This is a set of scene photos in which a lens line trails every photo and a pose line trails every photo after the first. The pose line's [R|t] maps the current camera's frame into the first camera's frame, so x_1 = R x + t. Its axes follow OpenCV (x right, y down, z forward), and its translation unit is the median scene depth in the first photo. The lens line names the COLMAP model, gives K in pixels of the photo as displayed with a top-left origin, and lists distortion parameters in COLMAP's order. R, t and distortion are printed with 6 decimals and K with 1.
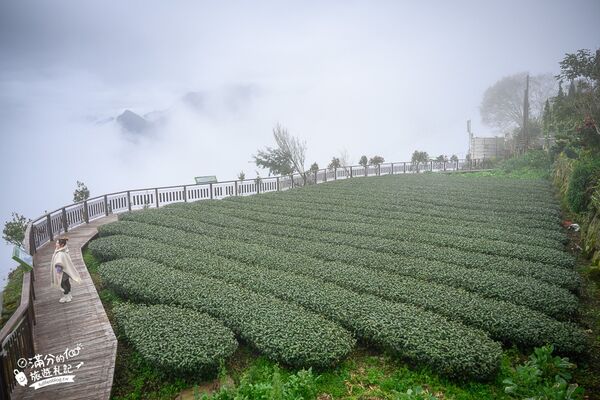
lens RADIAL K [[405.8, 0, 302.5], [0, 405.8, 200.5], [0, 0, 1]] dist [-0.024363, 0.028151]
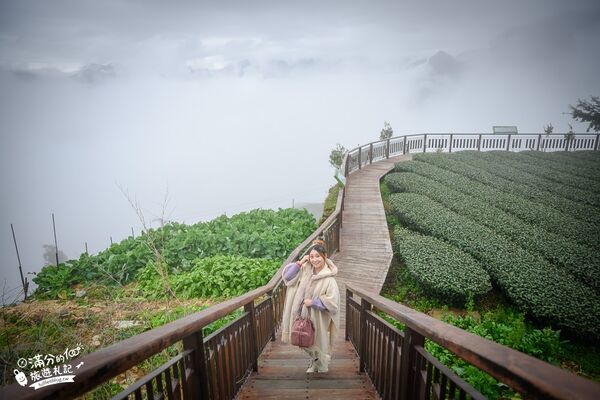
lens RADIAL K [[405.8, 0, 298.9], [0, 405.8, 201.0], [0, 0, 1]] dist [-0.024363, 0.028151]
pose [[0.751522, 0.197057, -0.629590, 0.063891], [-0.107752, 0.978195, 0.177548, -0.007755], [0.650849, -0.065591, 0.756368, -0.105648]]
